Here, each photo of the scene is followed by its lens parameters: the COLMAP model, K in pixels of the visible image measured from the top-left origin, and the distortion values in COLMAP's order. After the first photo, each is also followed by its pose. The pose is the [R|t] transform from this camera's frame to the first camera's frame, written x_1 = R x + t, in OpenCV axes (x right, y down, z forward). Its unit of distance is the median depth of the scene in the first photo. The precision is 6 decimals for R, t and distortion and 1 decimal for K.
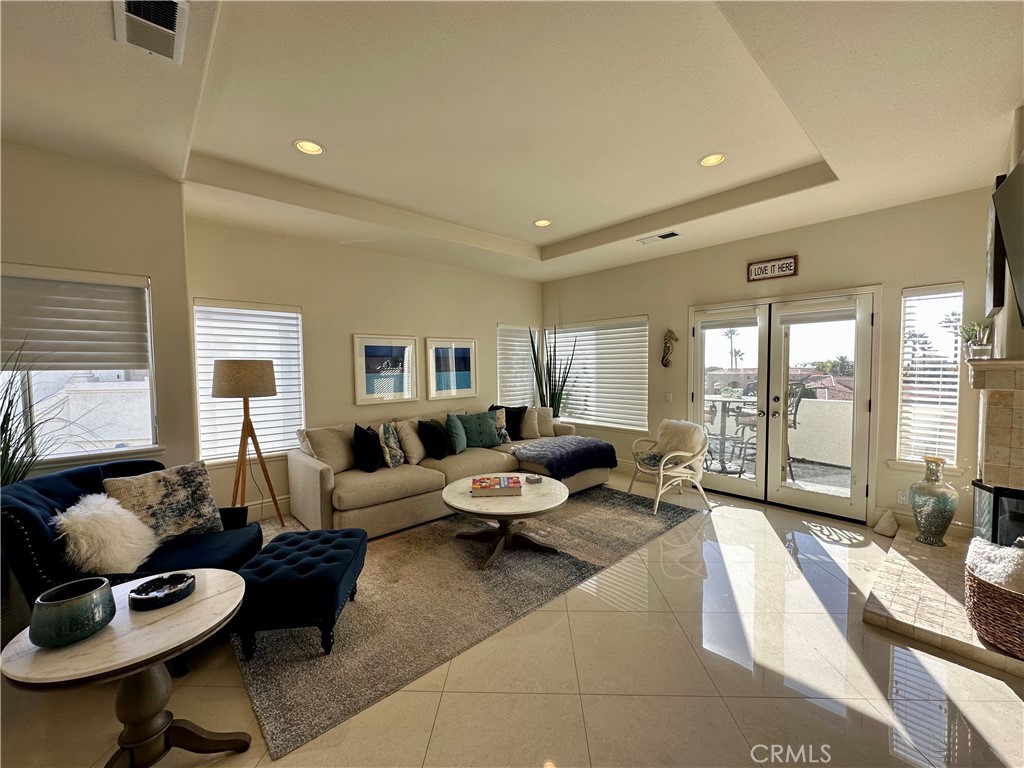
lens RADIAL K [[409.4, 0, 512.4], [0, 409.4, 385.2], [0, 0, 1]] dist [-0.004196, -0.000089]
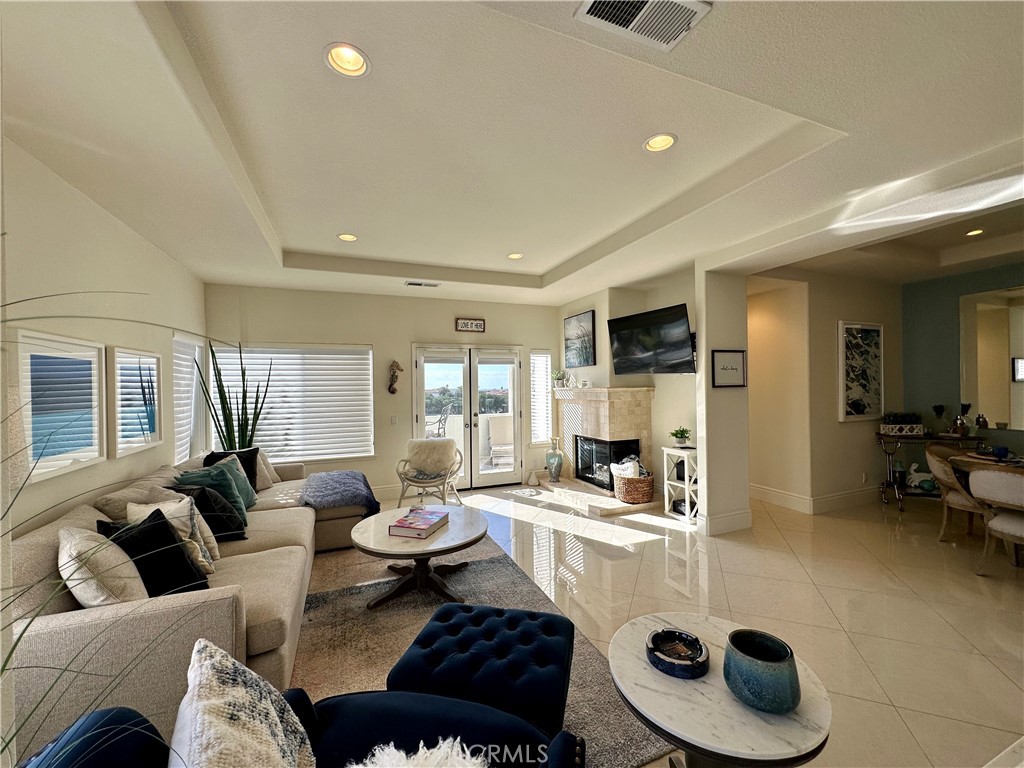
lens RADIAL K [[409.4, 0, 513.9], [0, 409.4, 386.1], [0, 0, 1]] dist [-0.004196, -0.000089]
pose [[0.337689, 0.006077, 0.941238, -0.668712], [0.053781, 0.998221, -0.025740, -0.022749], [-0.939720, 0.059313, 0.336761, 0.372929]]
